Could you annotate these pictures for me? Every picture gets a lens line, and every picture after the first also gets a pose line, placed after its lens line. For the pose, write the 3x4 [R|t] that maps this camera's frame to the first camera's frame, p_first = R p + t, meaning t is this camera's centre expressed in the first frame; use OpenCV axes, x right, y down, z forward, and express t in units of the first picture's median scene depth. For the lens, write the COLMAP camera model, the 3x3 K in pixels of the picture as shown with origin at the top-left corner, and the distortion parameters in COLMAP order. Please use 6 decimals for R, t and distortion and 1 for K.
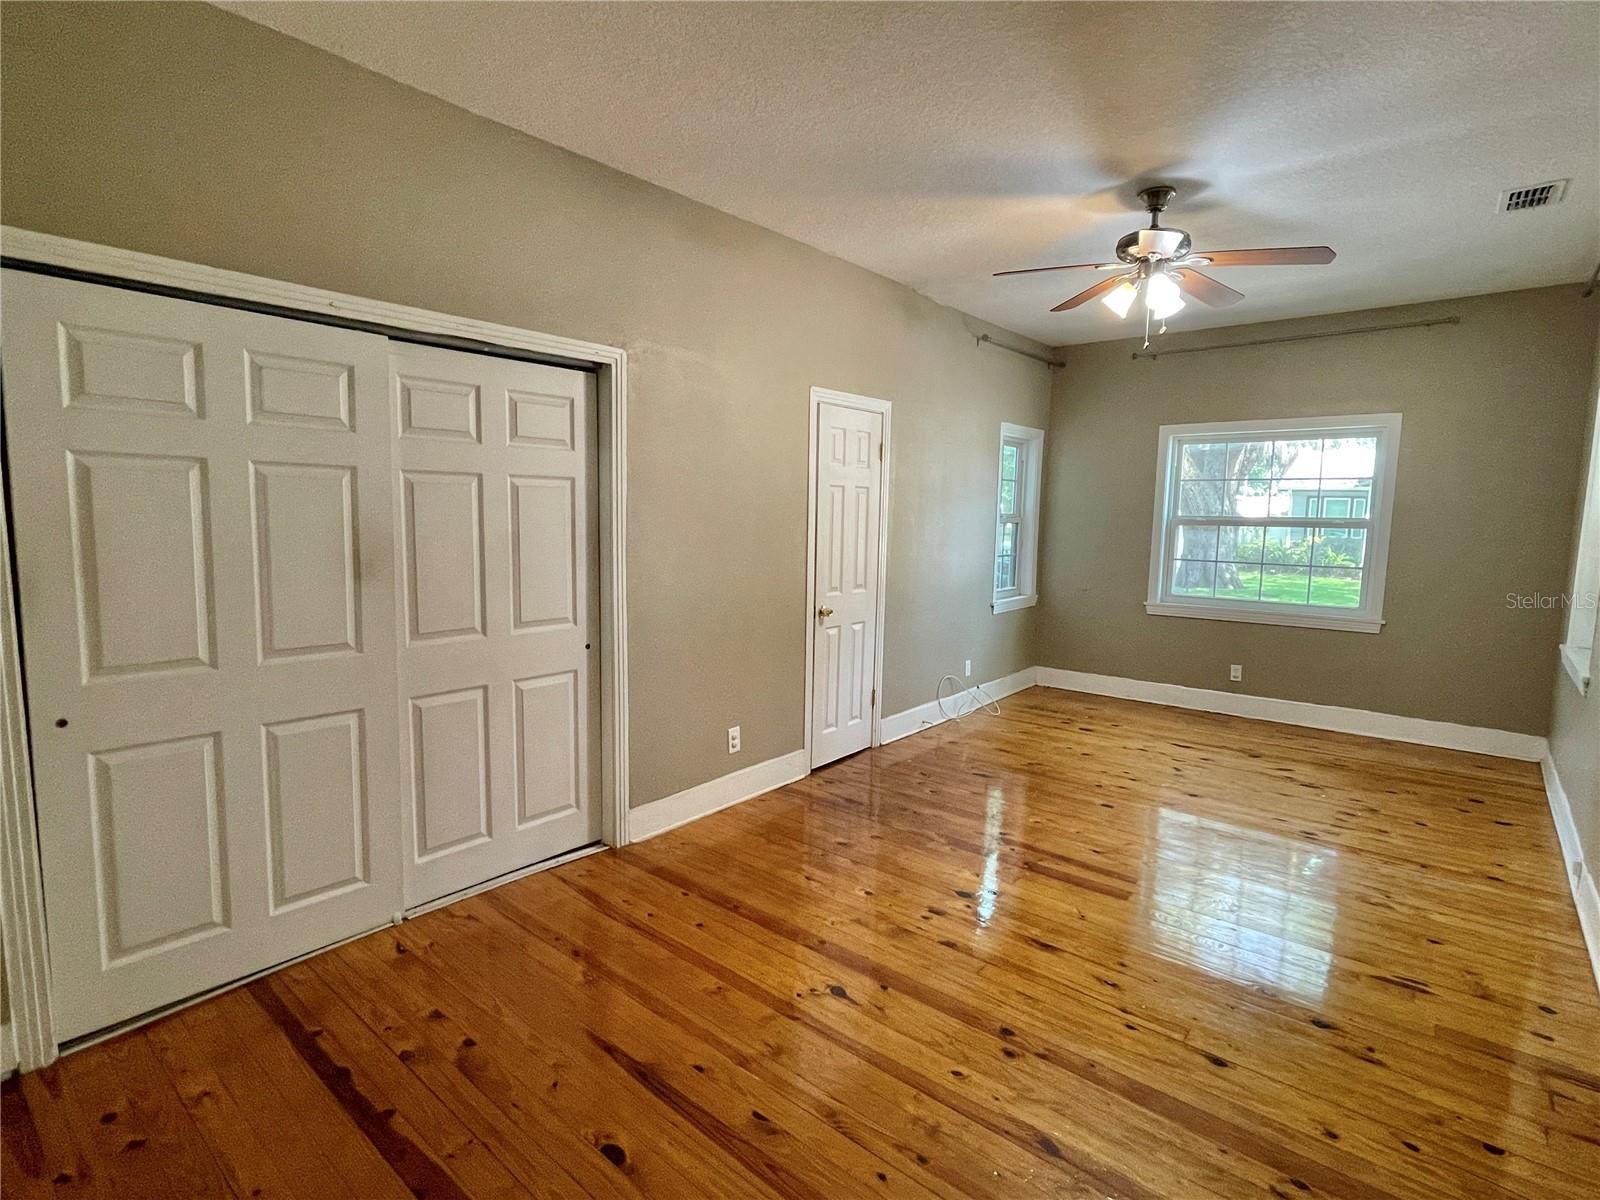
lens RADIAL K [[806.1, 0, 798.2], [0, 806.1, 600.9], [0, 0, 1]] dist [0.000116, -0.000213]
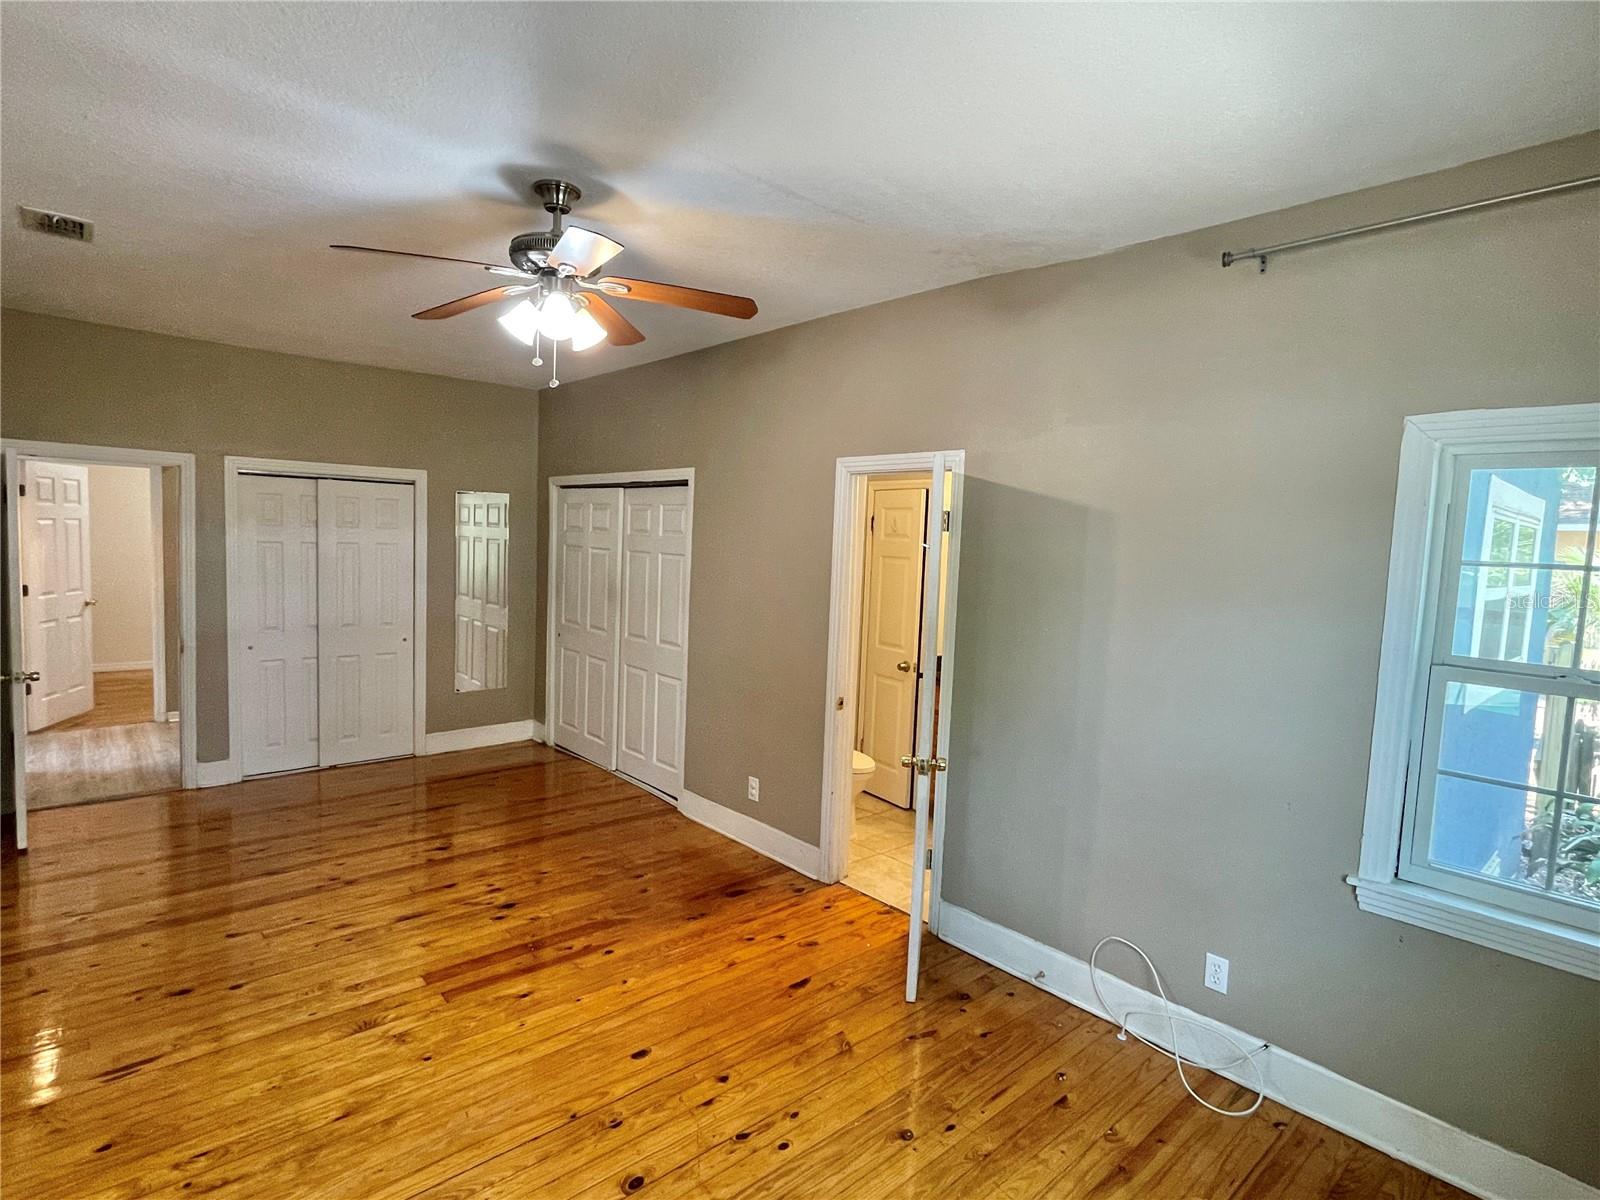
lens RADIAL K [[806.1, 0, 796.3], [0, 806.1, 601.8], [0, 0, 1]] dist [0.000116, -0.000213]
pose [[-0.143817, 0.052962, -0.988186, 1.263214], [-0.158376, 0.984464, 0.075812, -0.222251], [0.976849, 0.167408, -0.133195, 1.471407]]
